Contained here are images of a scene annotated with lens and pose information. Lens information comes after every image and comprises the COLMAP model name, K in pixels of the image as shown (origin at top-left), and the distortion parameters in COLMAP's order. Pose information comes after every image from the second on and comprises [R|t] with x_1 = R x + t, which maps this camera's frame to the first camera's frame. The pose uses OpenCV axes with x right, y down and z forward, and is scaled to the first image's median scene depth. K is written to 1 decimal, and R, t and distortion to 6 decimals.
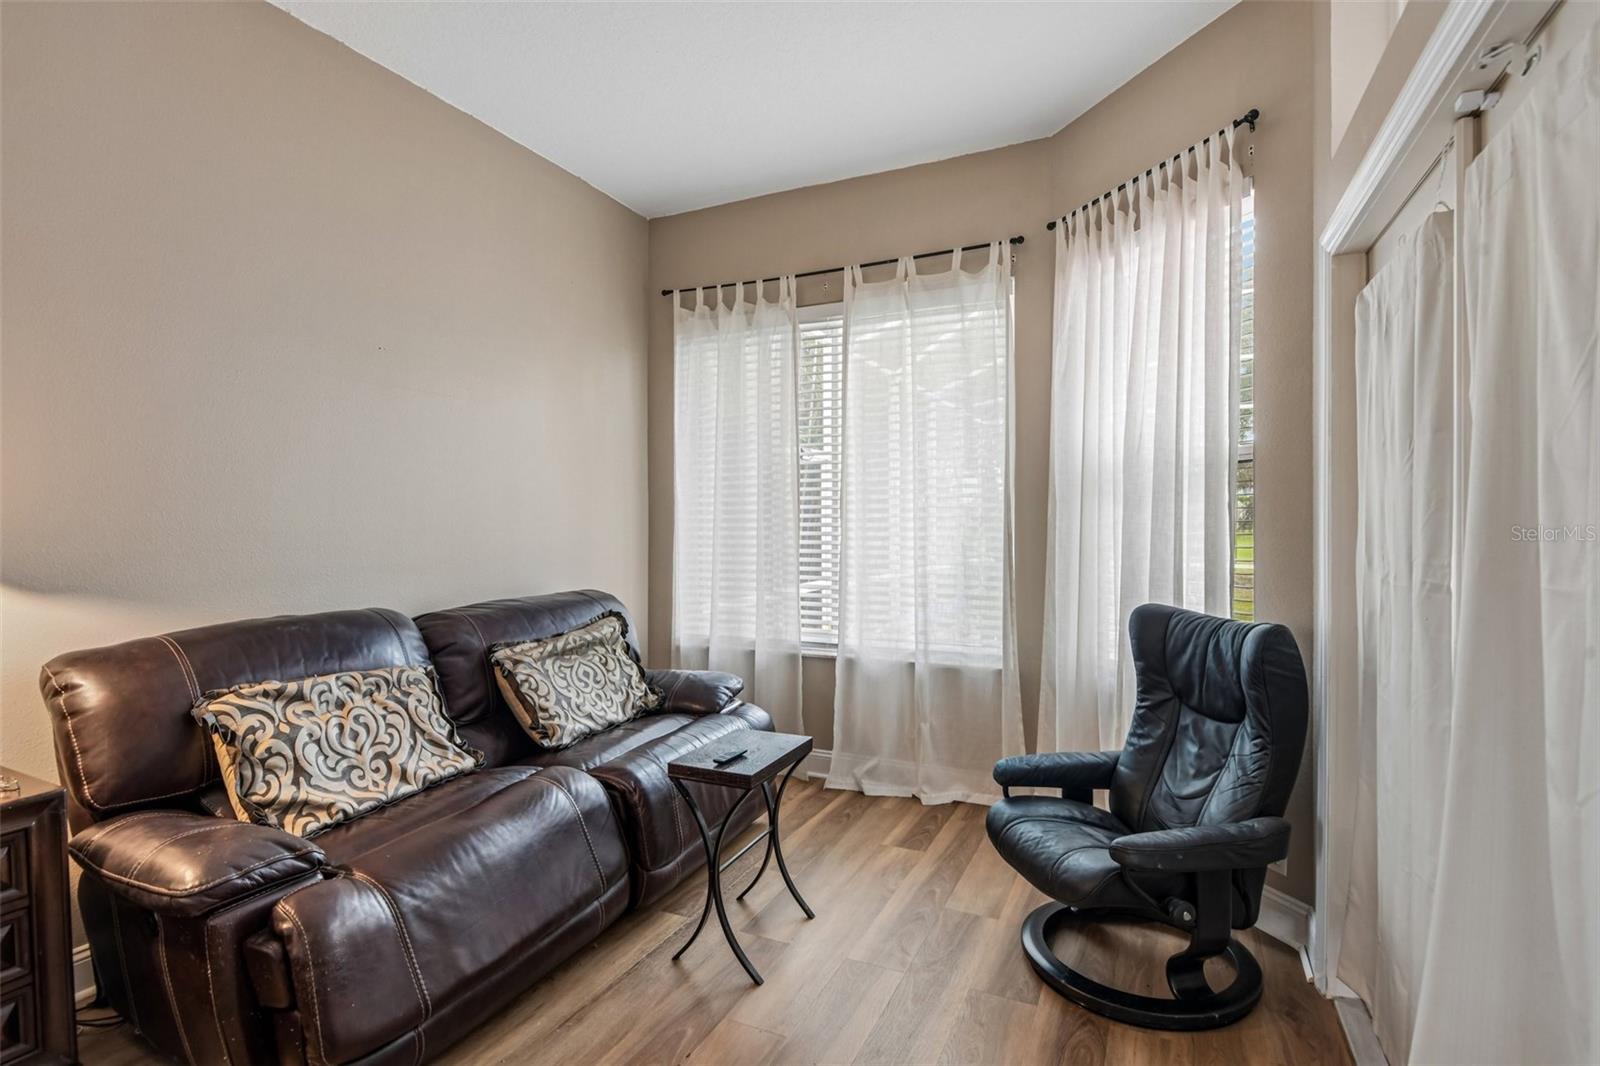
lens RADIAL K [[783.2, 0, 797.4], [0, 783.2, 531.9], [0, 0, 1]] dist [-0.042135, -0.001143]
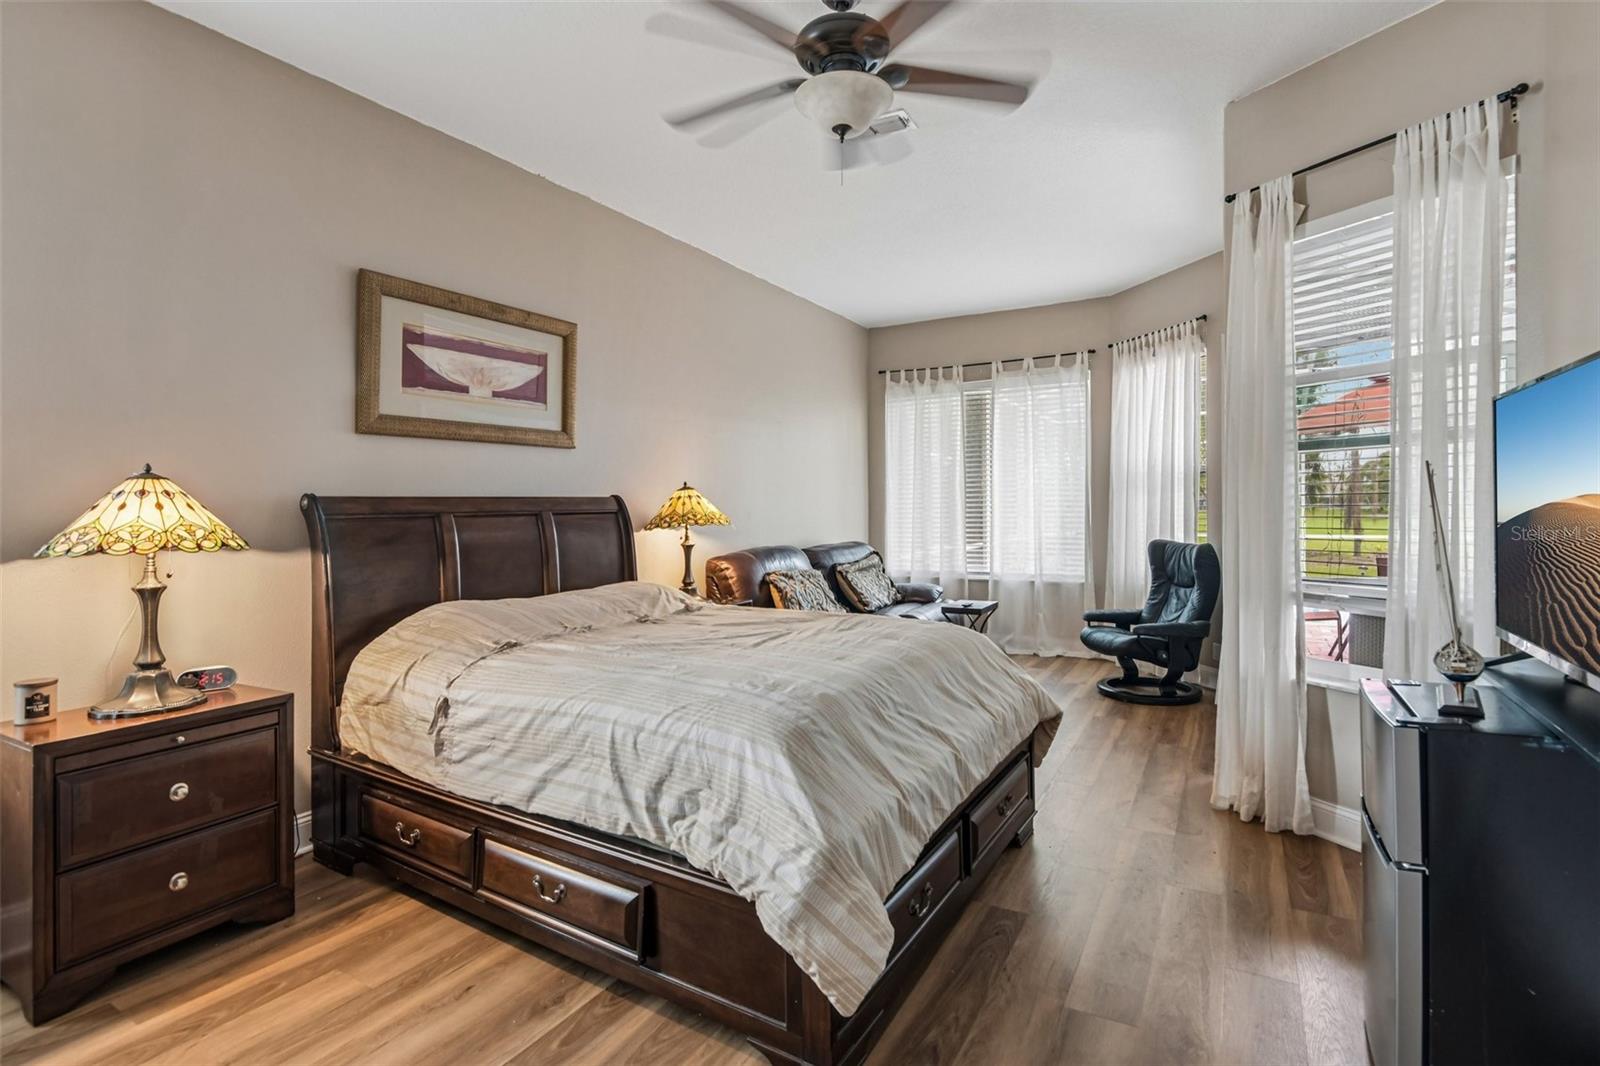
lens RADIAL K [[748.8, 0, 799.2], [0, 748.8, 525.2], [0, 0, 1]] dist [-0.008718, -0.012393]
pose [[0.995603, -0.008459, -0.093287, -0.255780], [0.009338, 0.999916, 0.008991, 0.019216], [0.093203, -0.009822, 0.995599, -0.866737]]
